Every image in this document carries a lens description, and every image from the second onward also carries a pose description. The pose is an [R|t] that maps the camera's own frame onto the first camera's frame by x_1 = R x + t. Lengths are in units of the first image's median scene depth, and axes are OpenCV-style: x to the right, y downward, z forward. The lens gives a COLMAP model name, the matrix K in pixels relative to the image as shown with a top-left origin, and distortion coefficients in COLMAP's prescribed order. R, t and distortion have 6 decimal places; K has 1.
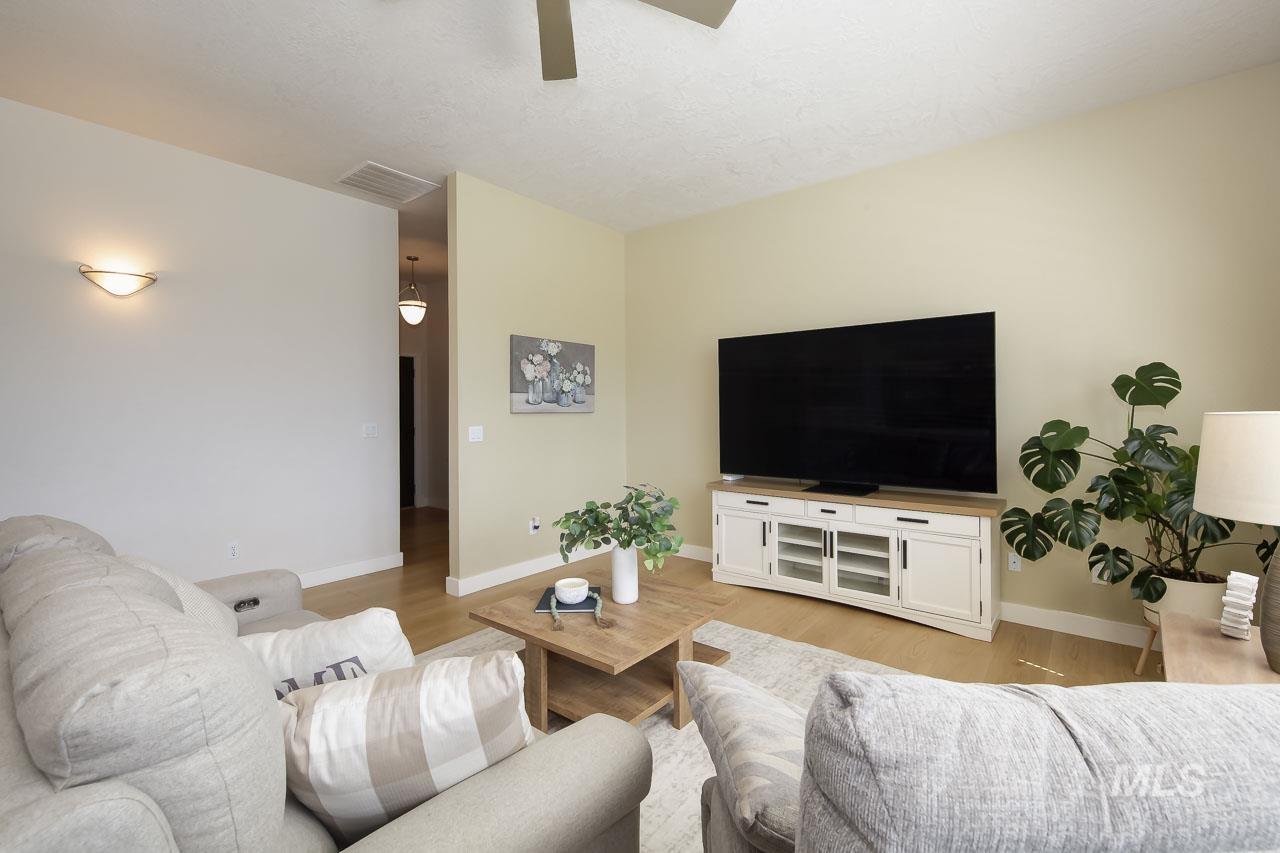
lens RADIAL K [[554.1, 0, 656.7], [0, 554.1, 407.4], [0, 0, 1]] dist [-0.000215, -0.000061]
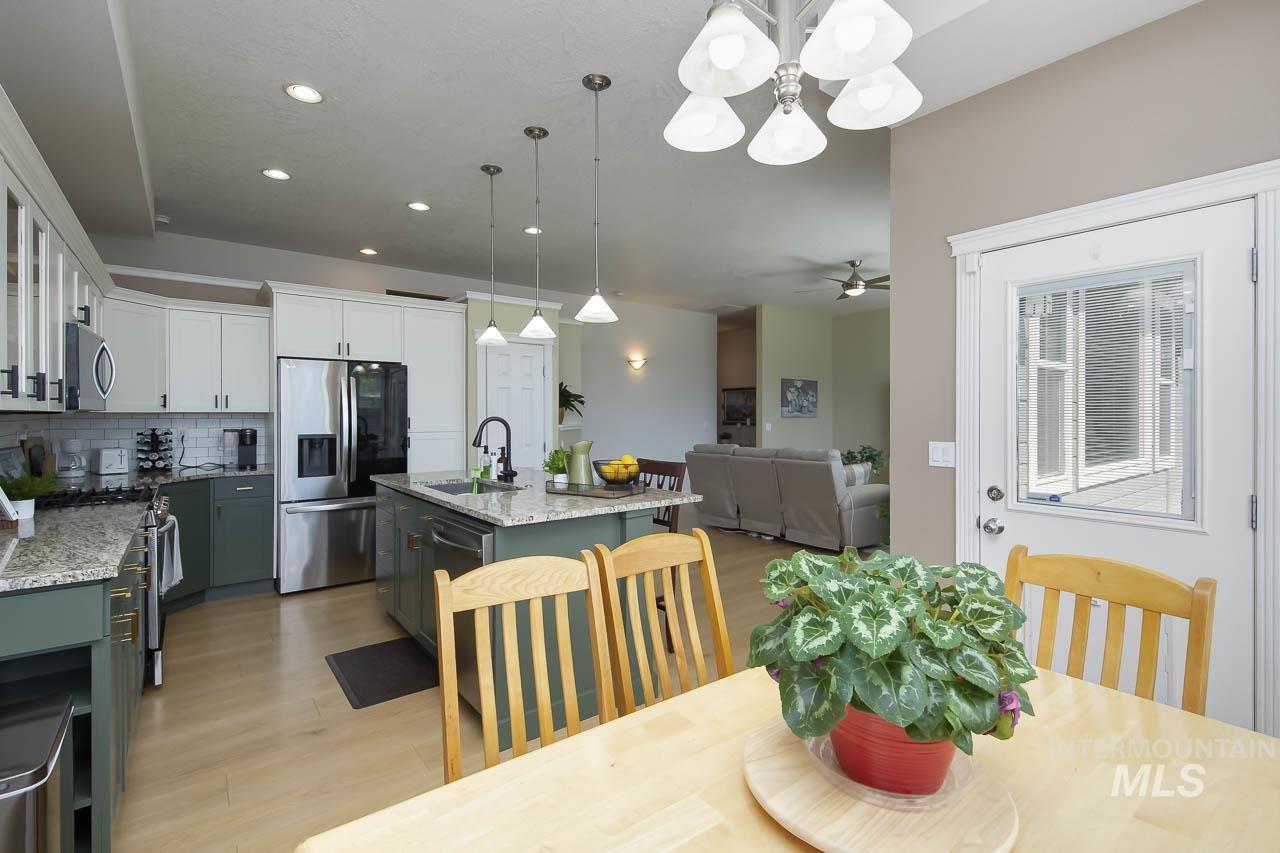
lens RADIAL K [[577.9, 0, 638.9], [0, 577.9, 414.0], [0, 0, 1]] dist [0.002417, 0.000002]
pose [[0.968341, 0.000331, -0.249631, -0.236209], [-0.001029, 0.999996, -0.002665, 0.005081], [0.249629, 0.002837, 0.968337, -1.164045]]
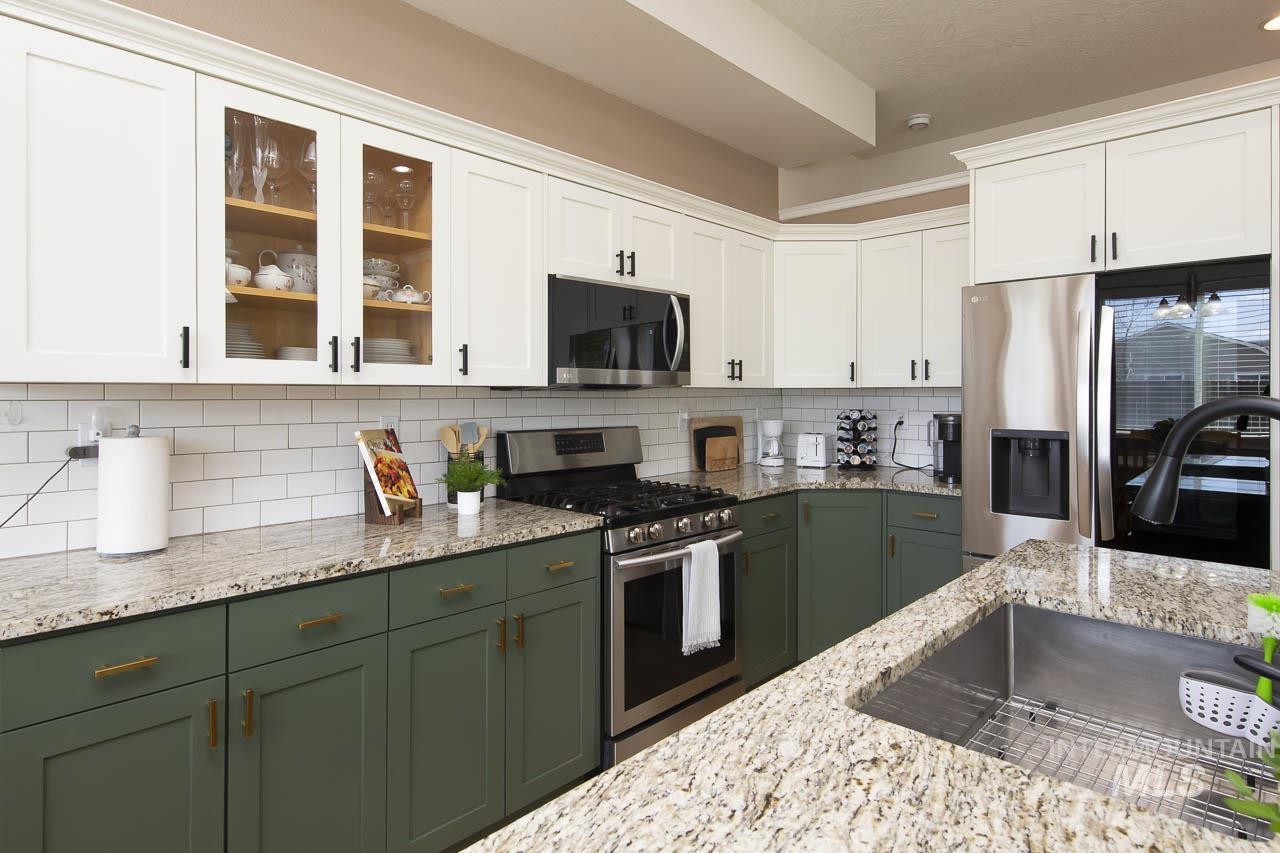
lens RADIAL K [[695.8, 0, 631.9], [0, 695.8, 392.7], [0, 0, 1]] dist [0.005460, 0.000467]
pose [[-0.105935, 0.002162, -0.994371, -0.399422], [-0.002278, 0.999994, 0.002417, 0.005374], [0.994370, 0.002521, -0.105929, -0.600311]]
